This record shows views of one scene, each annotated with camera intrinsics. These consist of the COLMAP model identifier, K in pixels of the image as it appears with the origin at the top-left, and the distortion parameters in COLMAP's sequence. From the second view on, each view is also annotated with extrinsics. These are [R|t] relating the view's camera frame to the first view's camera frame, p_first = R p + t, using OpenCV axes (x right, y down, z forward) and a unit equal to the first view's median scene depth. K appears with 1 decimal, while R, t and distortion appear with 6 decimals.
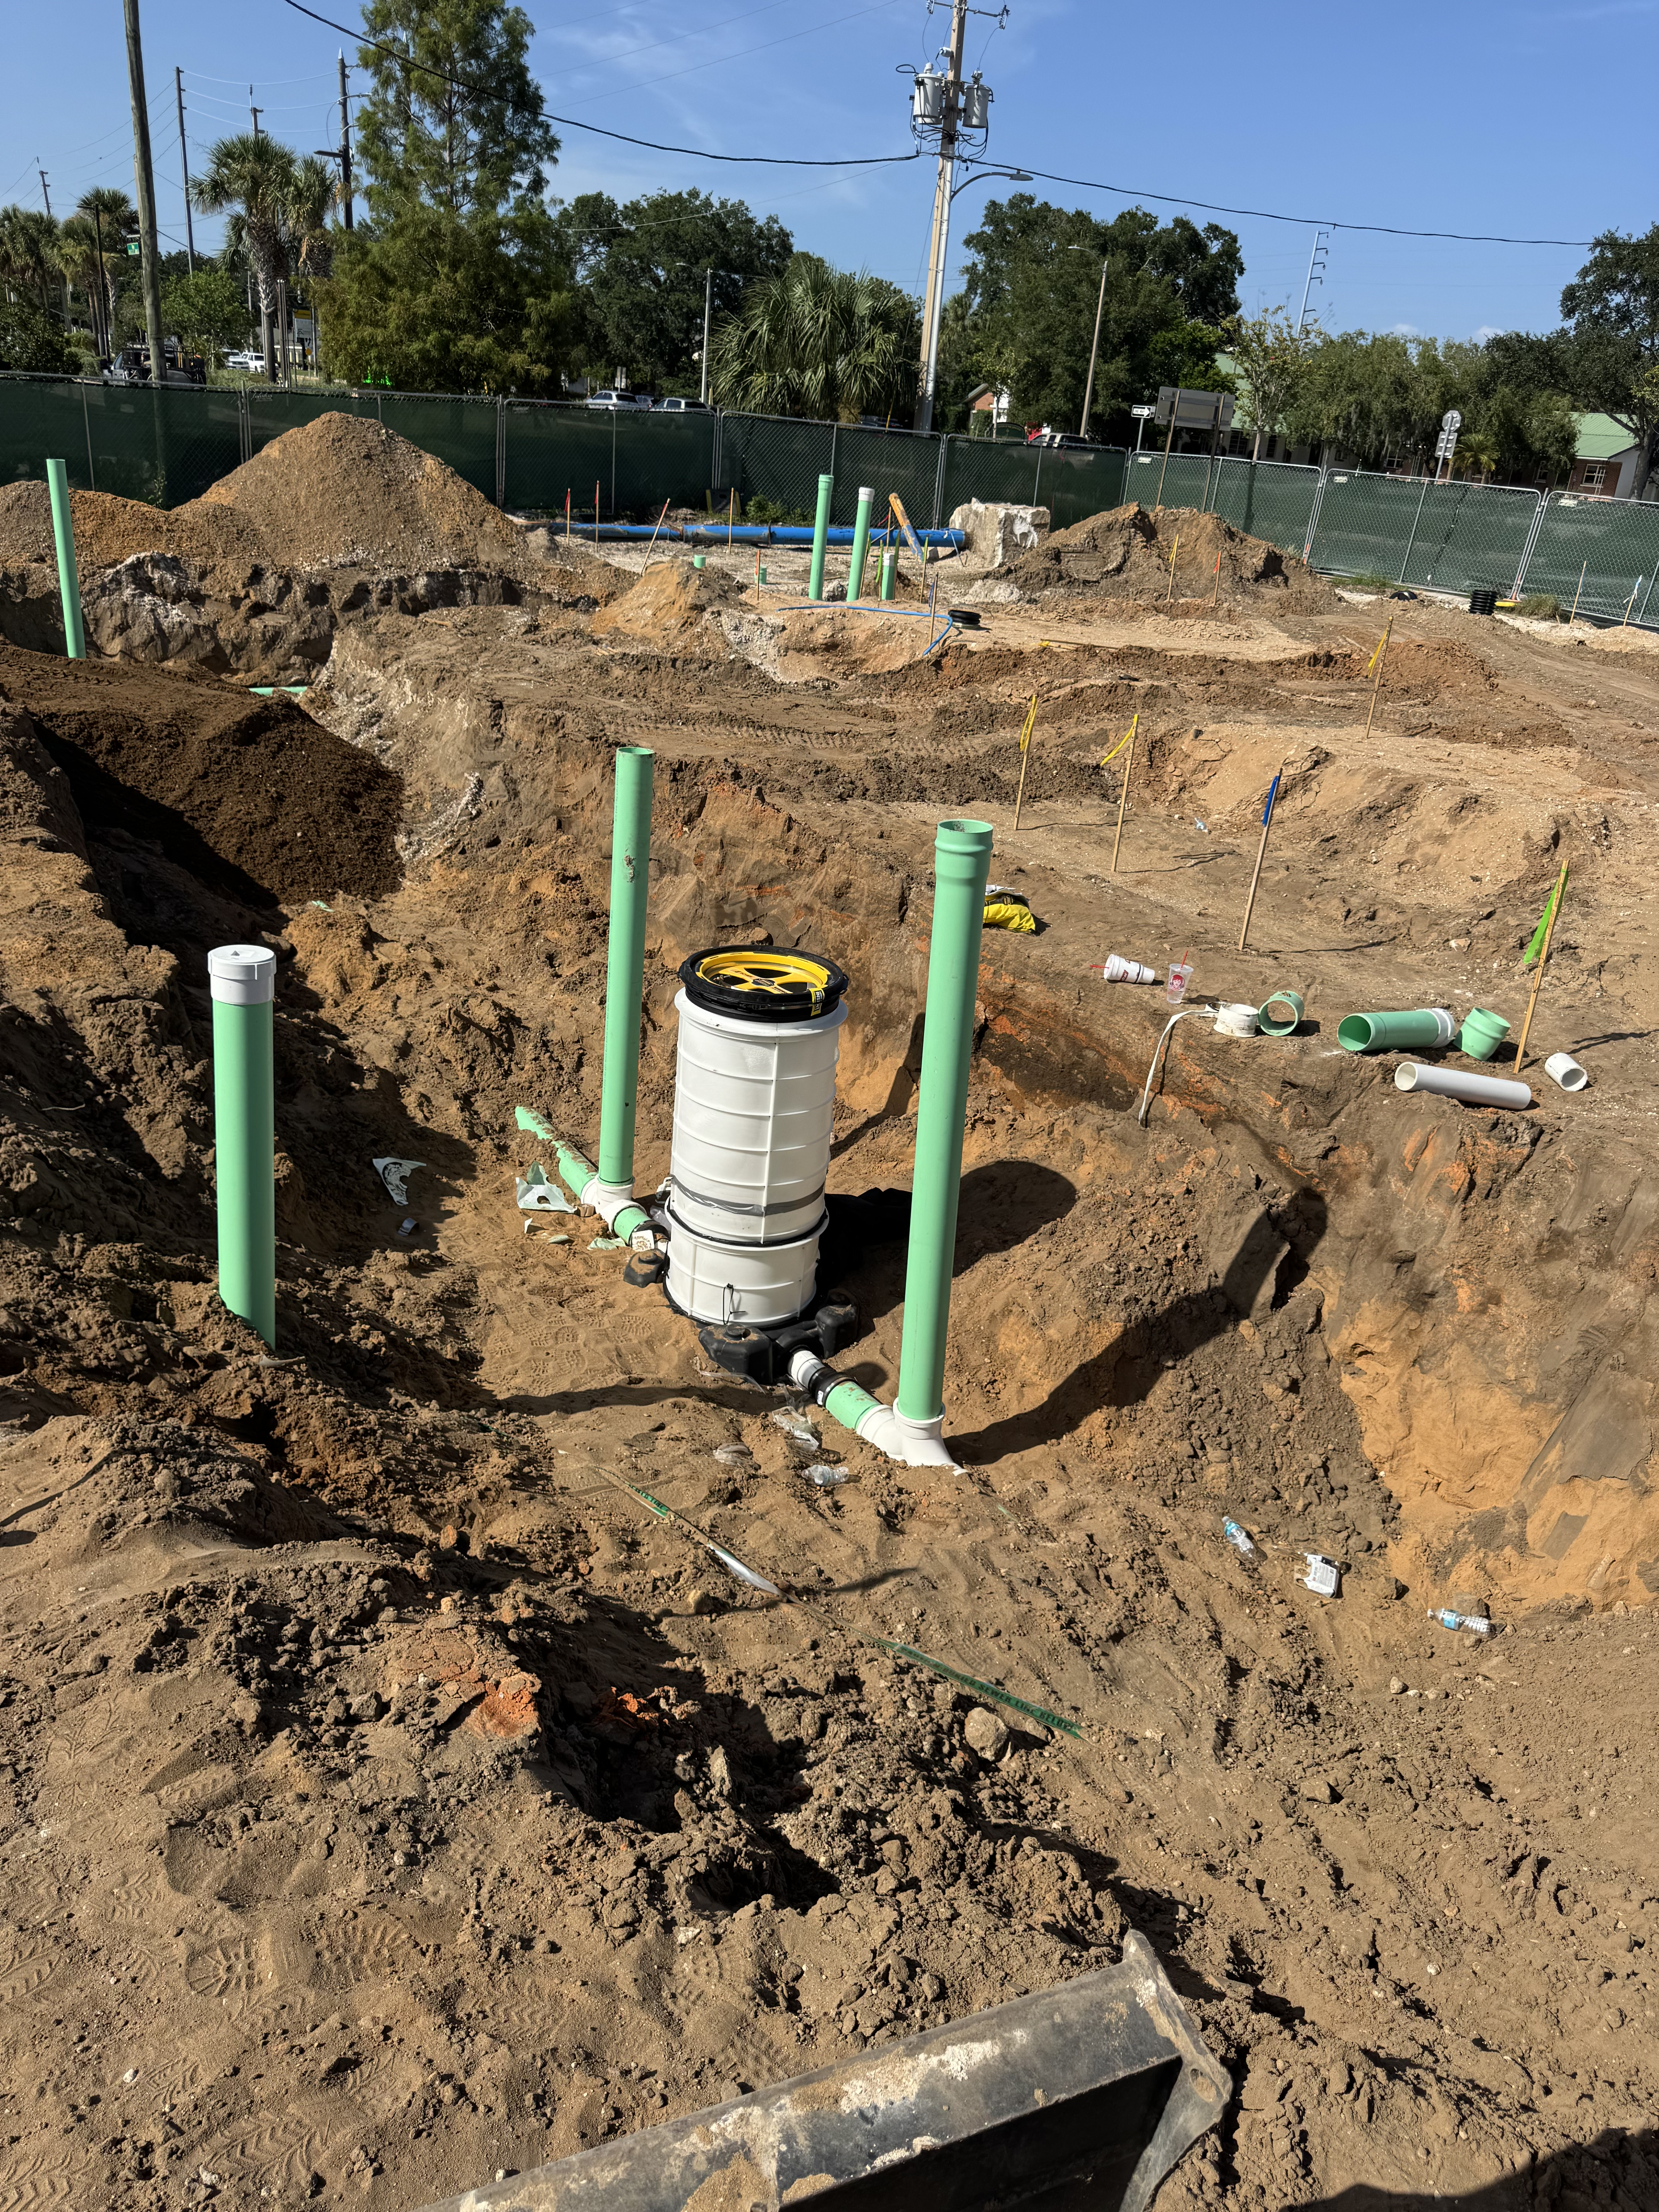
lens RADIAL K [[1635.7, 0, 833.5], [0, 1635.7, 1104.5], [0, 0, 1]] dist [0.009078, -0.012093]
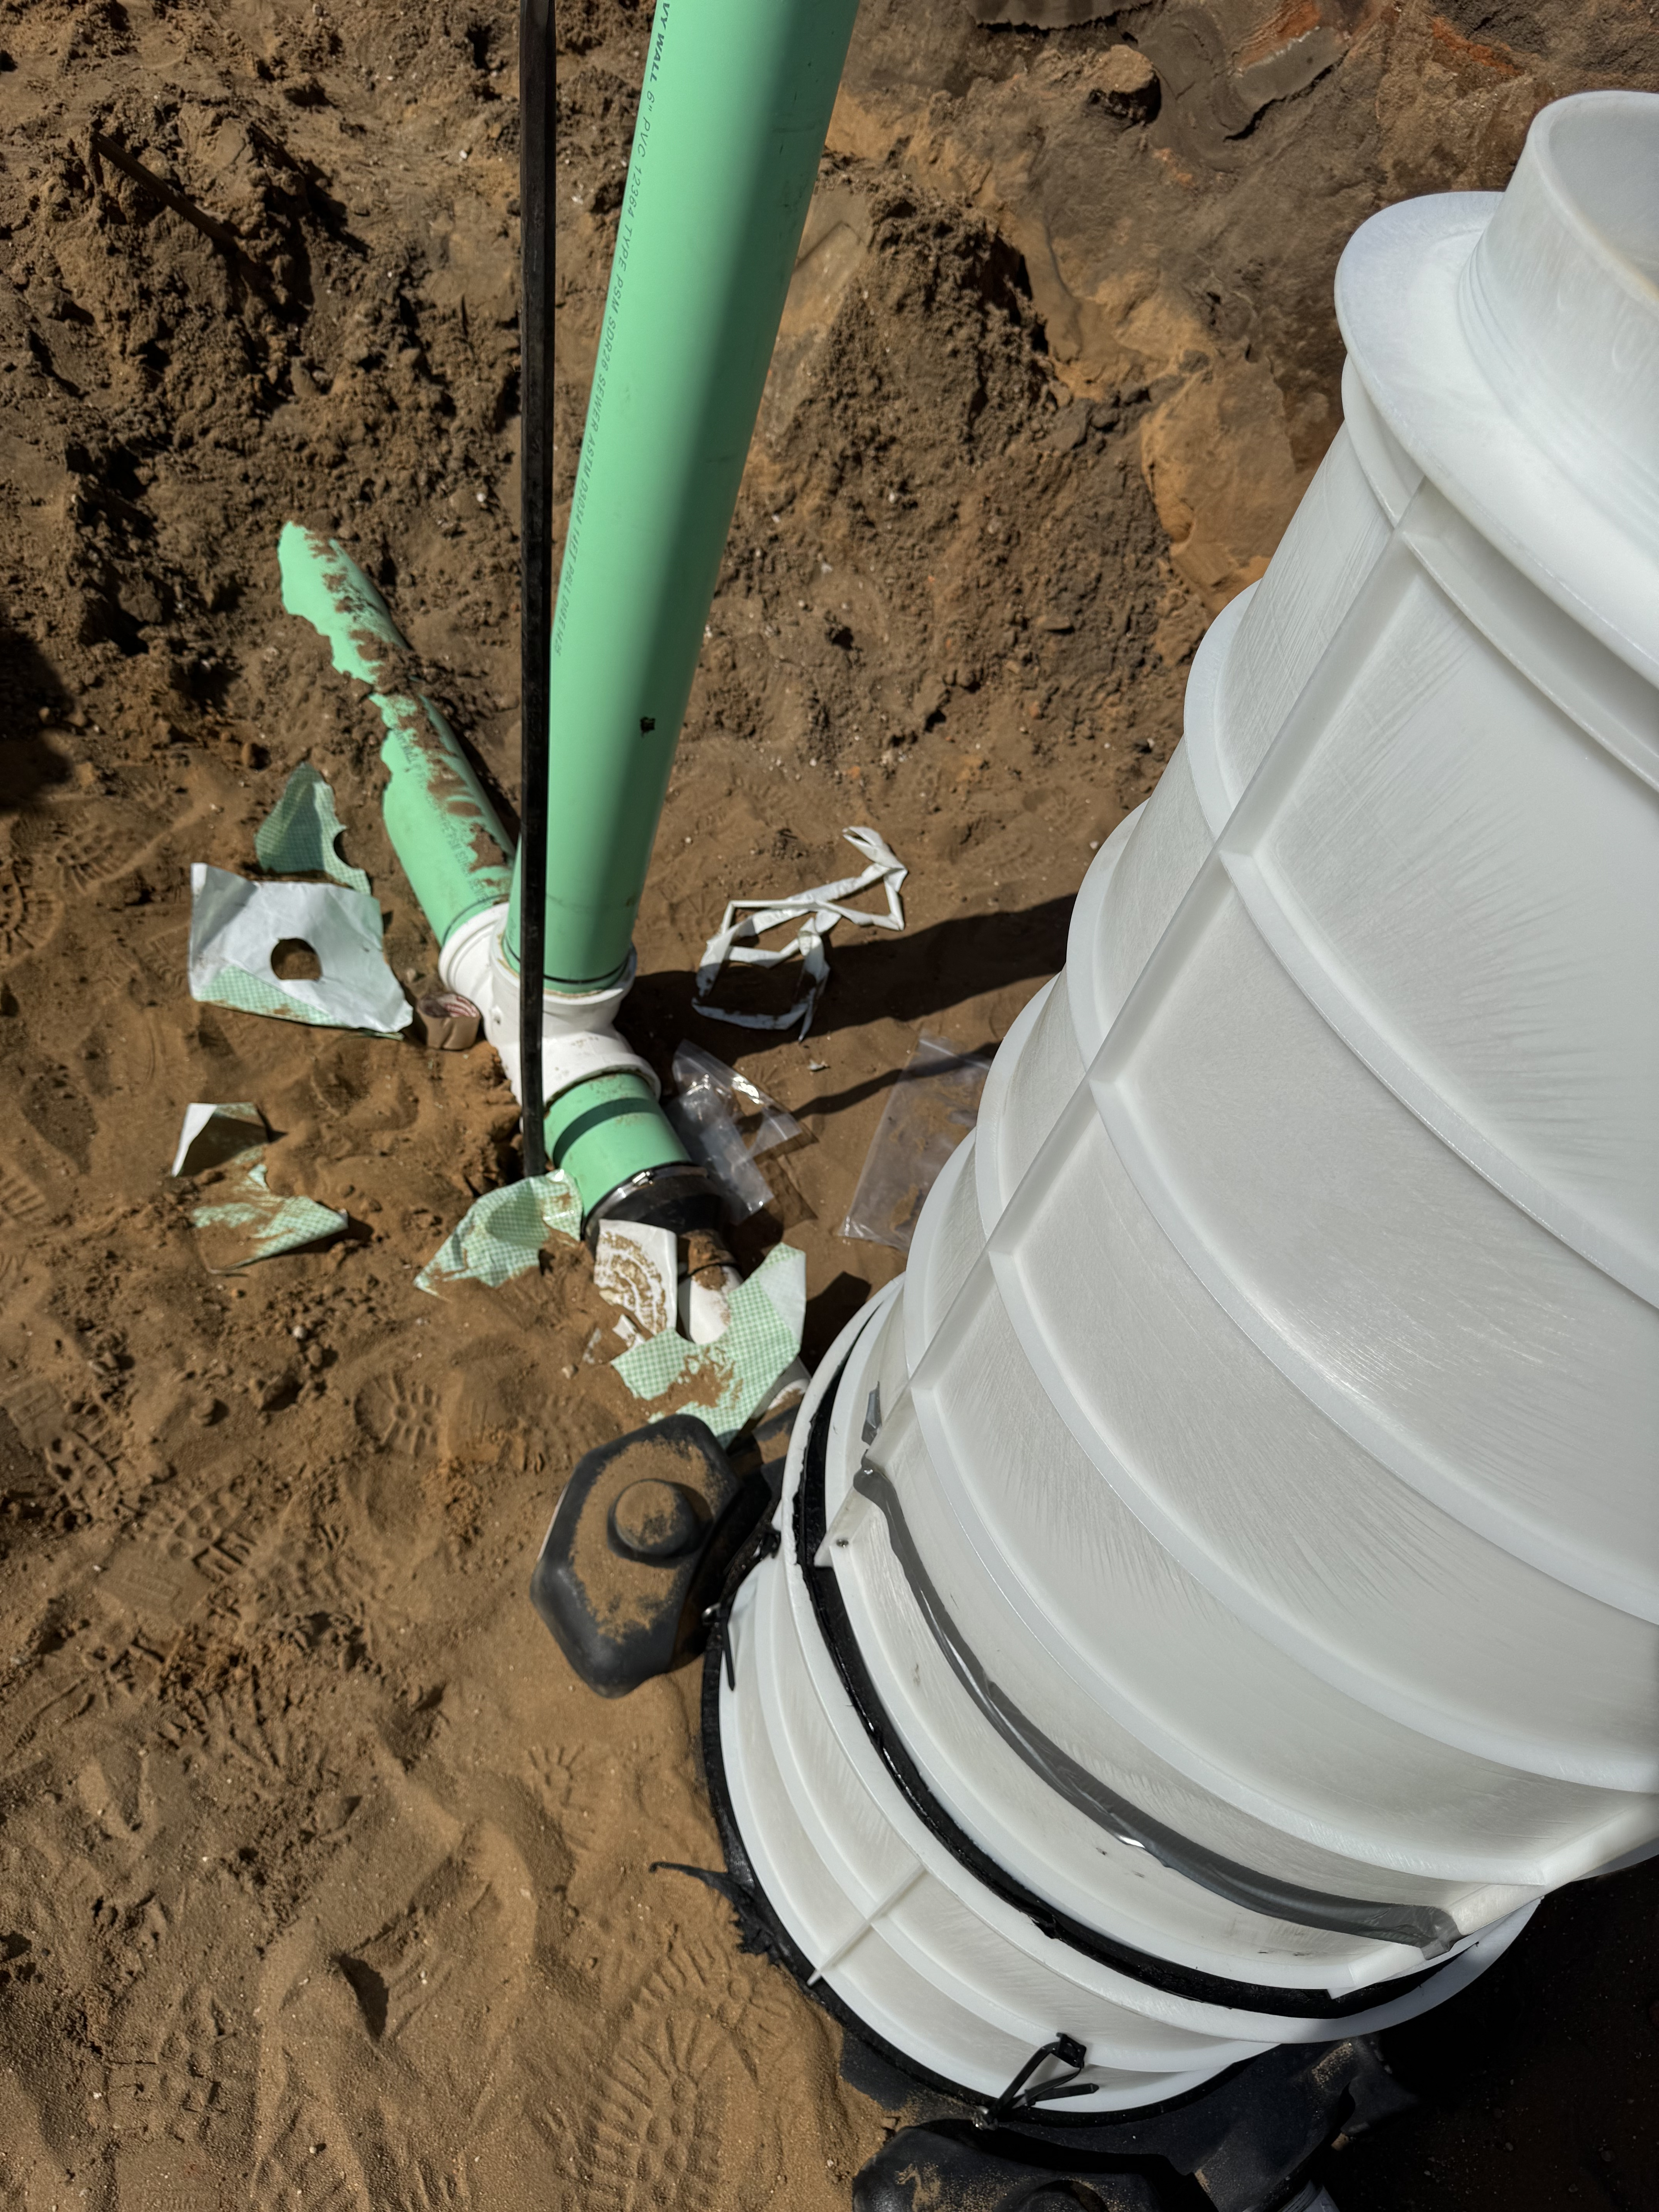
lens RADIAL K [[1635.7, 0, 833.5], [0, 1635.7, 1104.5], [0, 0, 1]] dist [0.009078, -0.012093]
pose [[0.982670, 0.171514, 0.070309, -0.093958], [-0.185268, 0.896494, 0.402460, -0.044679], [0.005995, -0.408511, 0.912734, 0.671037]]
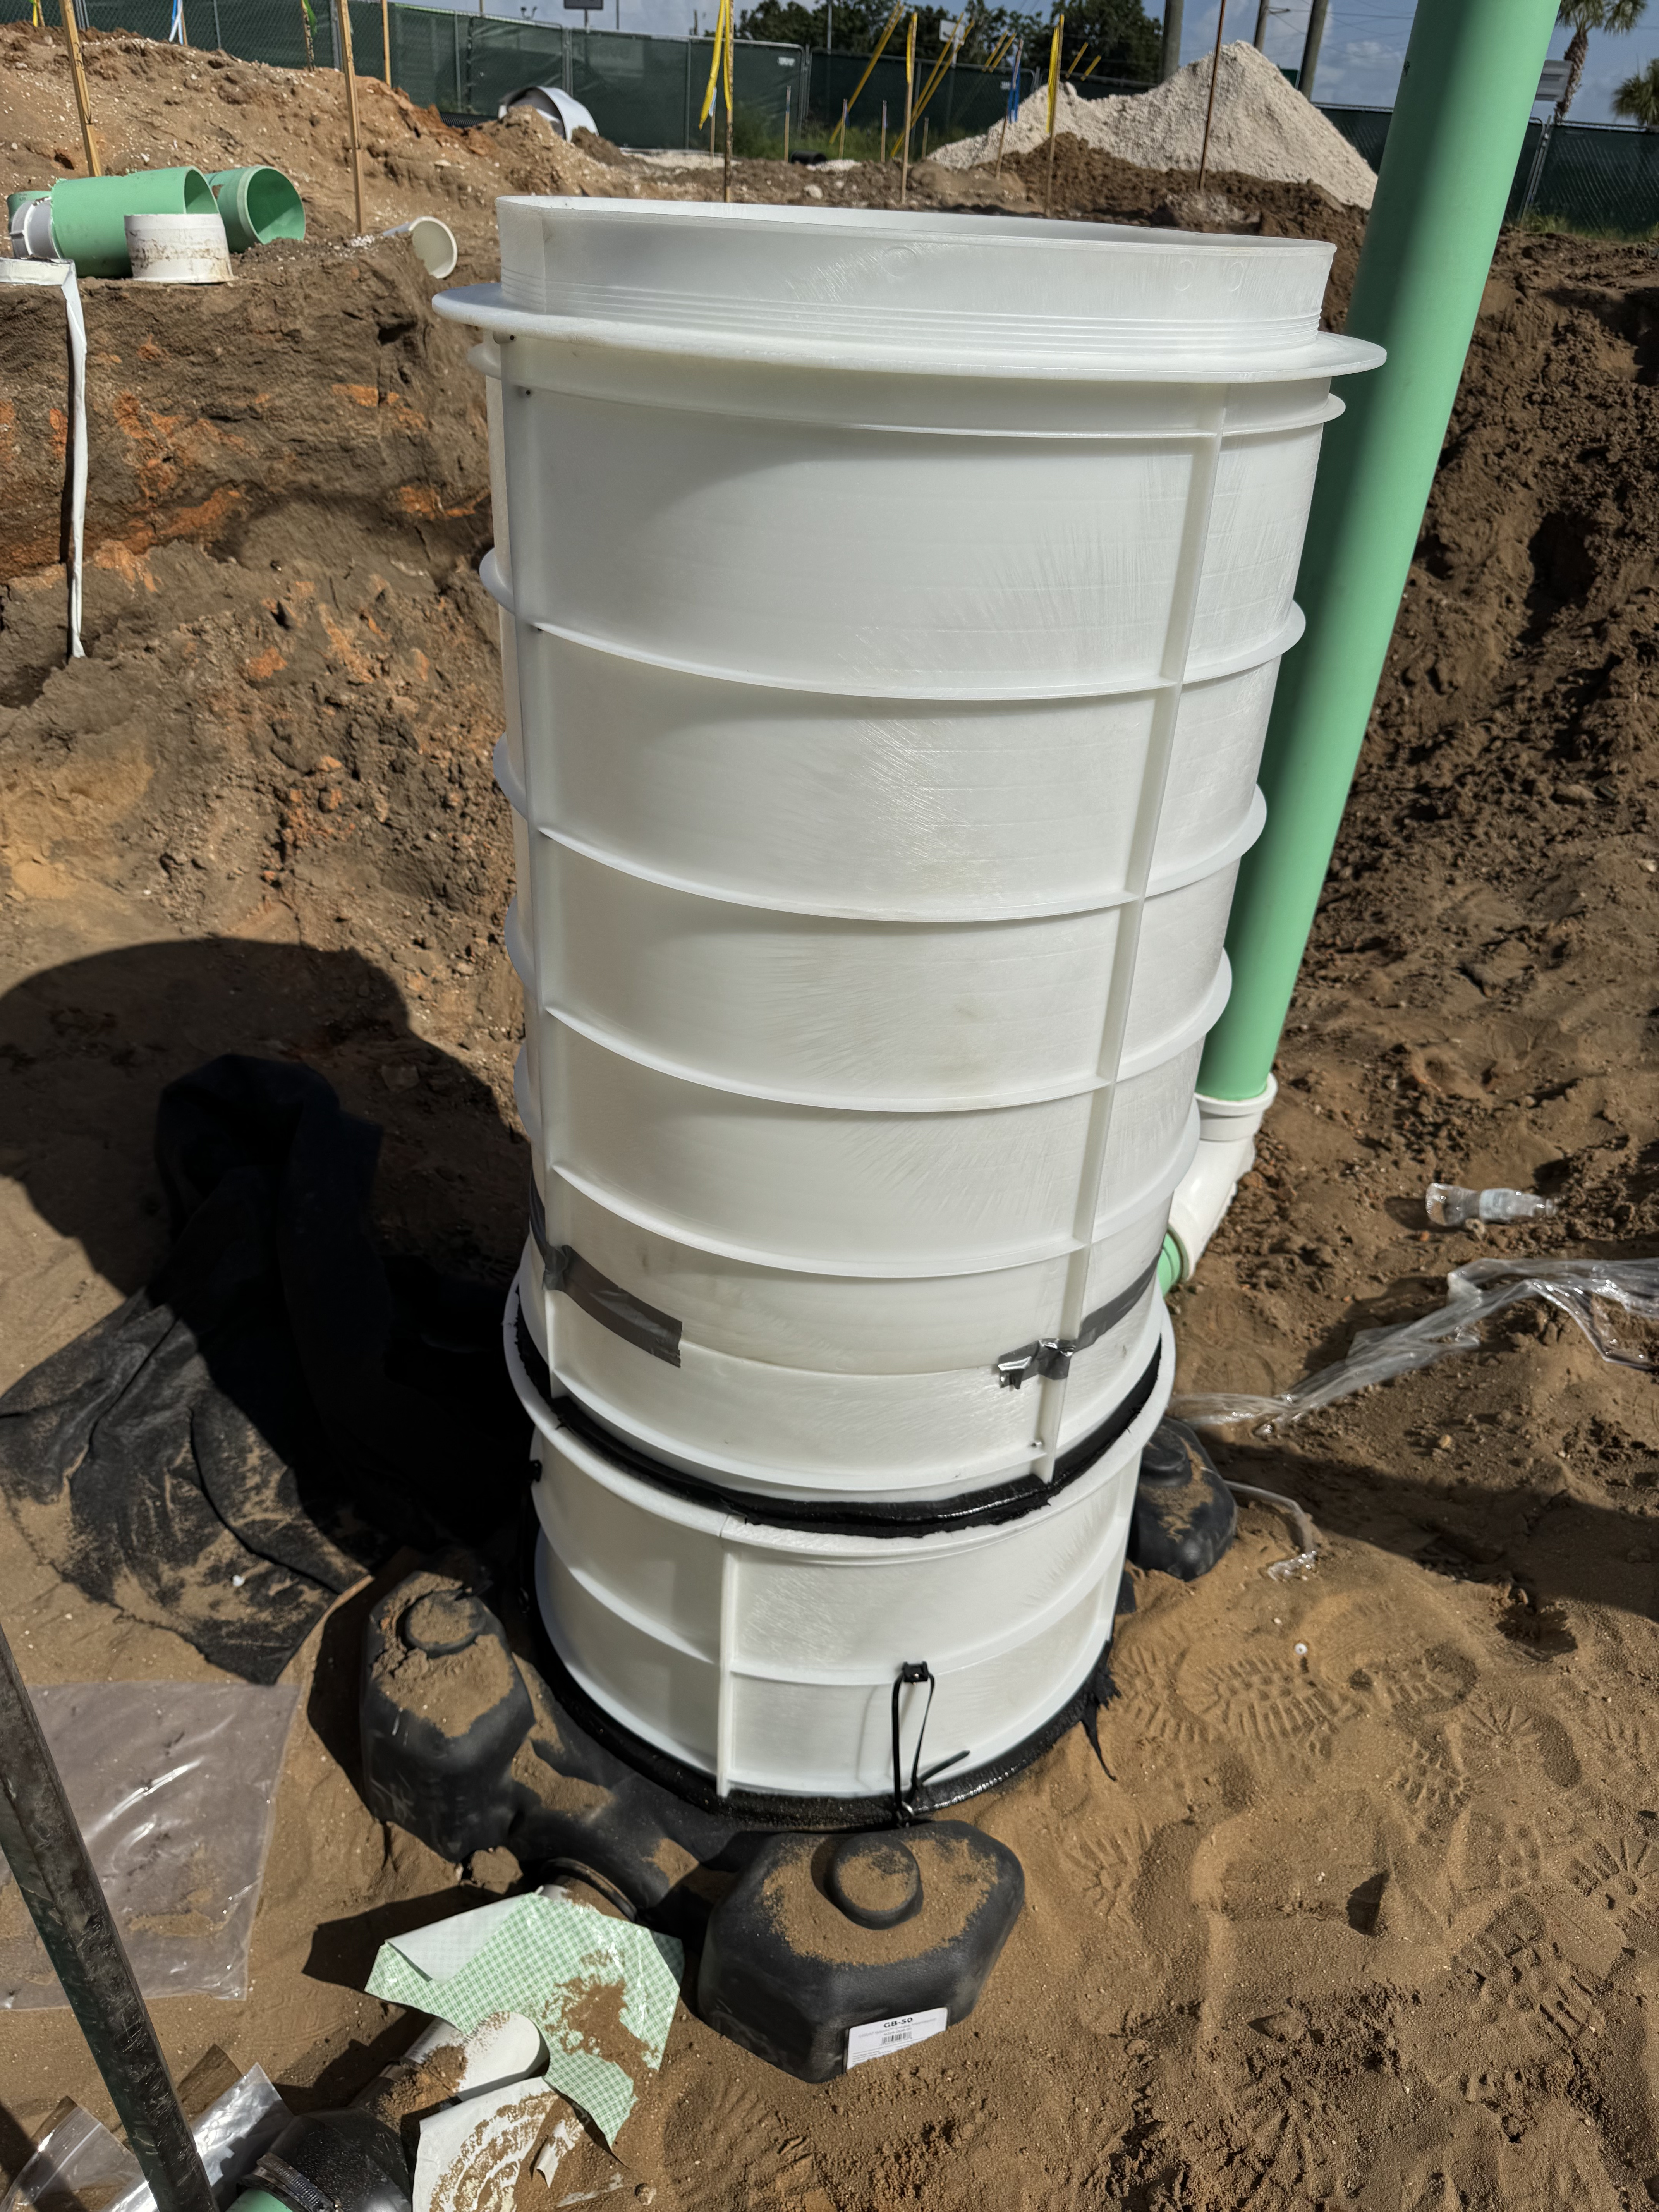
lens RADIAL K [[1635.7, 0, 833.5], [0, 1635.7, 1104.5], [0, 0, 1]] dist [0.009078, -0.012093]
pose [[-0.363412, -0.560665, 0.744034, -0.176387], [0.300234, 0.685548, 0.663237, -0.096415], [-0.881925, 0.464413, -0.080806, 0.805079]]
